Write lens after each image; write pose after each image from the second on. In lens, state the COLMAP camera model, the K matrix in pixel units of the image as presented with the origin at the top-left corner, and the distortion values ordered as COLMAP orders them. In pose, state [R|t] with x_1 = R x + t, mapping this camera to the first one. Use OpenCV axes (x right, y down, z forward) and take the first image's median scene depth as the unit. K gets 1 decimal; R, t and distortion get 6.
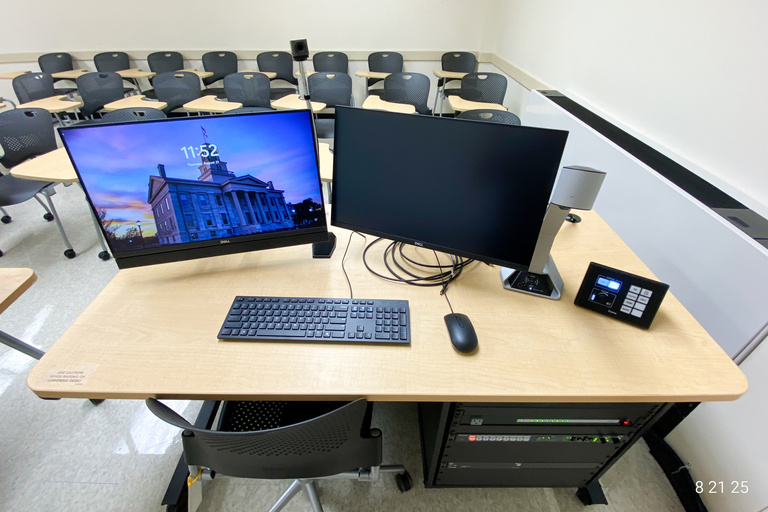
lens RADIAL K [[338.2, 0, 384.0], [0, 338.2, 256.0], [0, 0, 1]] dist [0.001627, -0.014413]
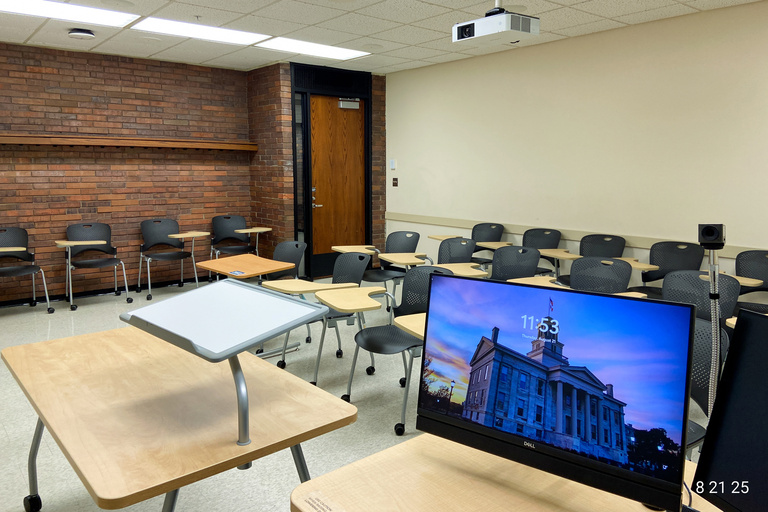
lens RADIAL K [[571.8, 0, 384.0], [0, 571.8, 256.0], [0, 0, 1]] dist [0.007913, 0.002348]
pose [[0.615182, 0.106030, -0.781223, 0.286016], [-0.481709, 0.834986, -0.266000, 0.105520], [0.624106, 0.539960, 0.564743, -0.133382]]
